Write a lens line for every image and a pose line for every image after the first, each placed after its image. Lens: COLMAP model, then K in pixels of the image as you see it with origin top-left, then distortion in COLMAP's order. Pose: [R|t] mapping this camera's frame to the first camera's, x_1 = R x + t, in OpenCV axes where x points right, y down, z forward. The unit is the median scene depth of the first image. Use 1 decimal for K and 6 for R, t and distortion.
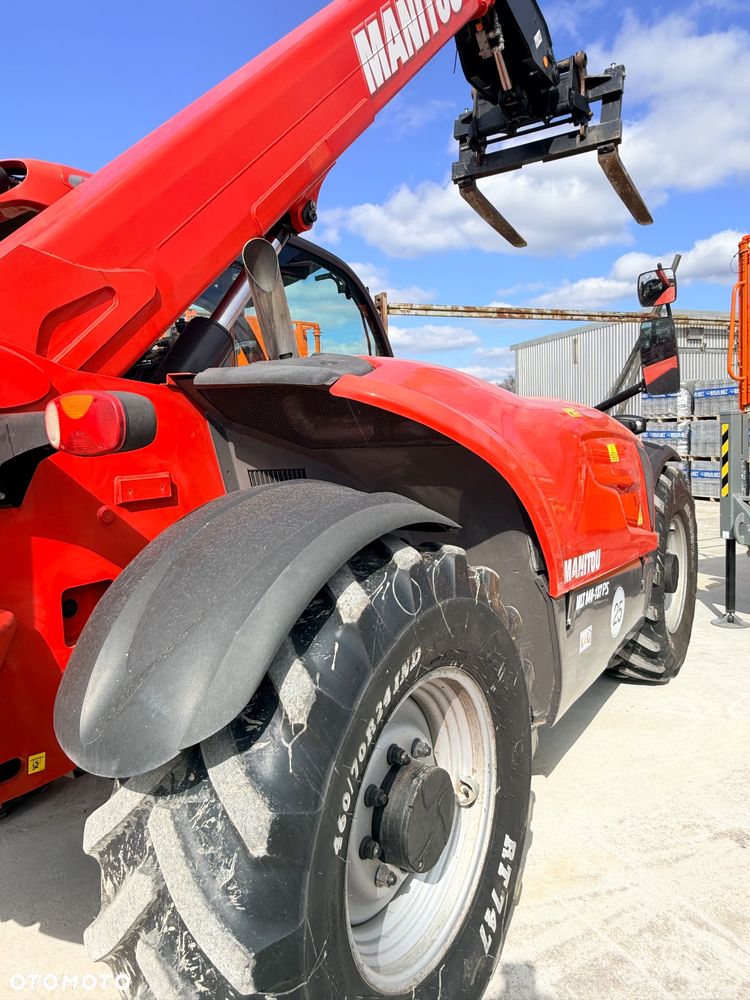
lens RADIAL K [[707.9, 0, 372.4], [0, 707.9, 491.8], [0, 0, 1]] dist [0.103538, -0.165480]
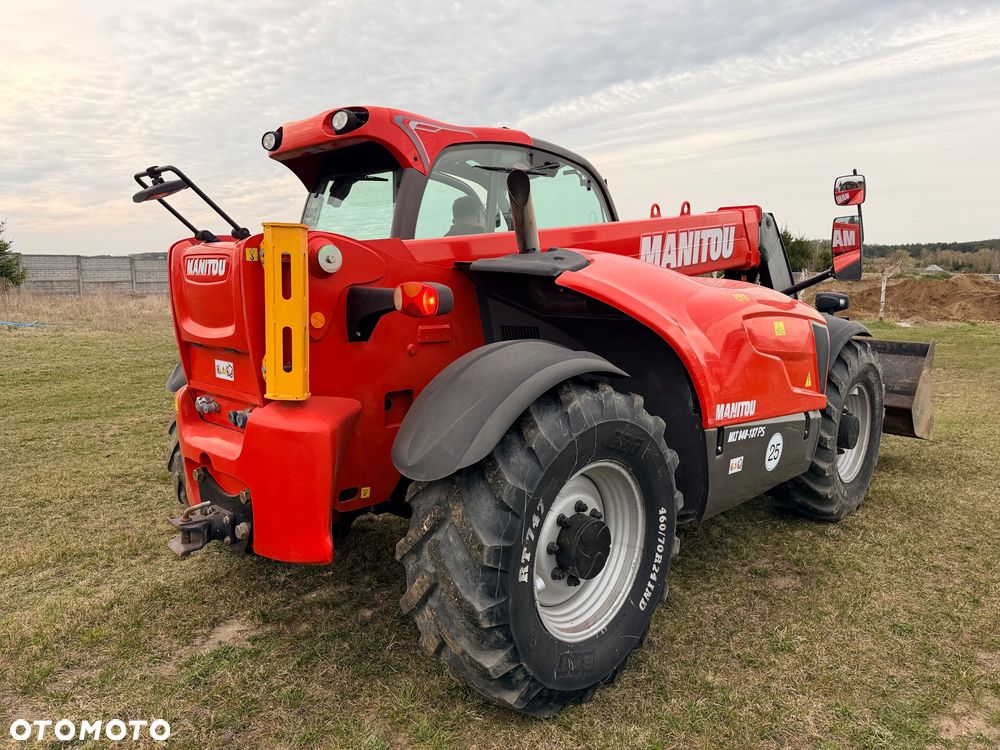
lens RADIAL K [[707.9, 0, 500.0], [0, 707.9, 375.0], [0, 0, 1]] dist [0.103538, -0.165480]
pose [[0.982487, 0.076664, -0.169832, 0.077366], [-0.067936, 0.996081, 0.056625, -0.010800], [0.173508, -0.044096, 0.983845, -0.416637]]
